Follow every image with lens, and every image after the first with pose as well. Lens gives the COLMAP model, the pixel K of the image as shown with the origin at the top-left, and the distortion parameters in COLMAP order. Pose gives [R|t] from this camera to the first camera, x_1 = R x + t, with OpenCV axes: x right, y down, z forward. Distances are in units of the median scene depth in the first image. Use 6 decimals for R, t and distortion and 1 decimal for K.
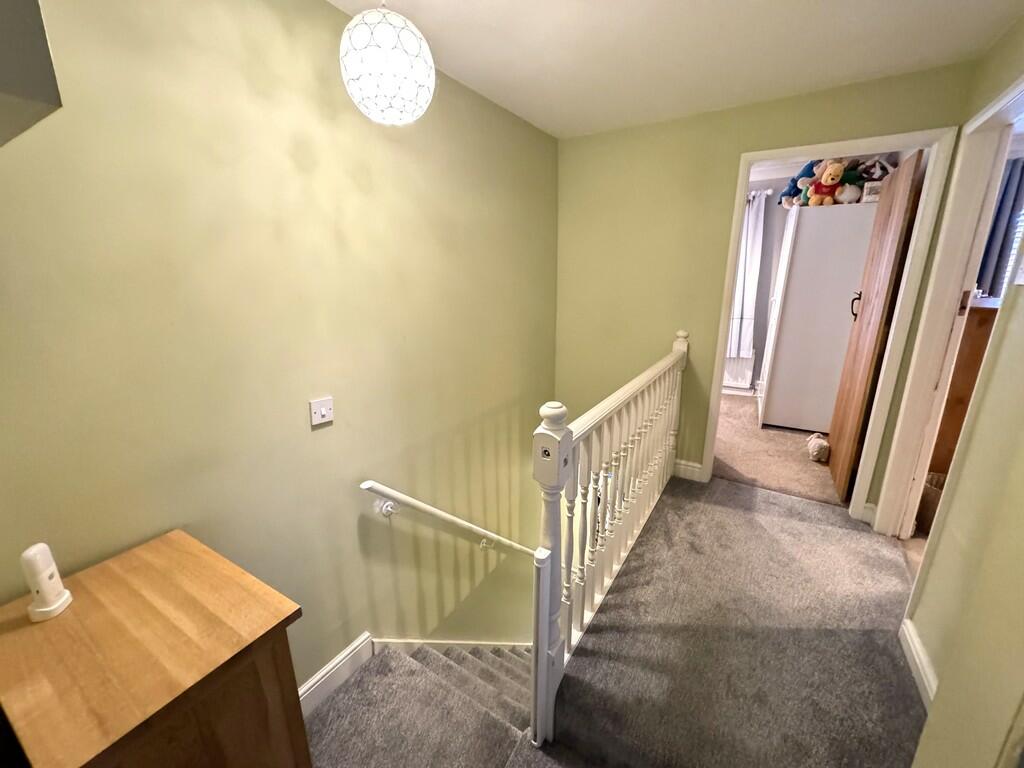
lens RADIAL K [[409.4, 0, 514.0], [0, 409.4, 381.4], [0, 0, 1]] dist [0.000011, 0.000228]
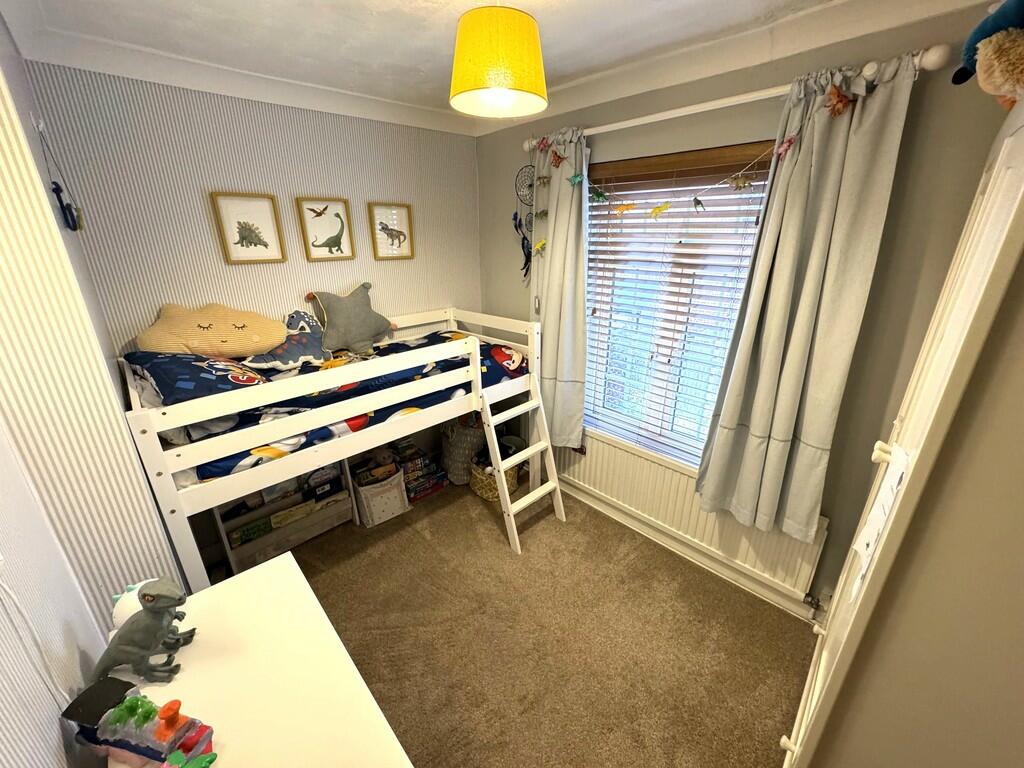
lens RADIAL K [[409.4, 0, 513.3], [0, 409.4, 386.9], [0, 0, 1]] dist [0.000011, 0.000228]
pose [[0.964565, 0.100669, -0.243886, 0.426335], [-0.082077, 0.992973, 0.085257, -0.231217], [0.250755, -0.062218, 0.966049, 0.625267]]
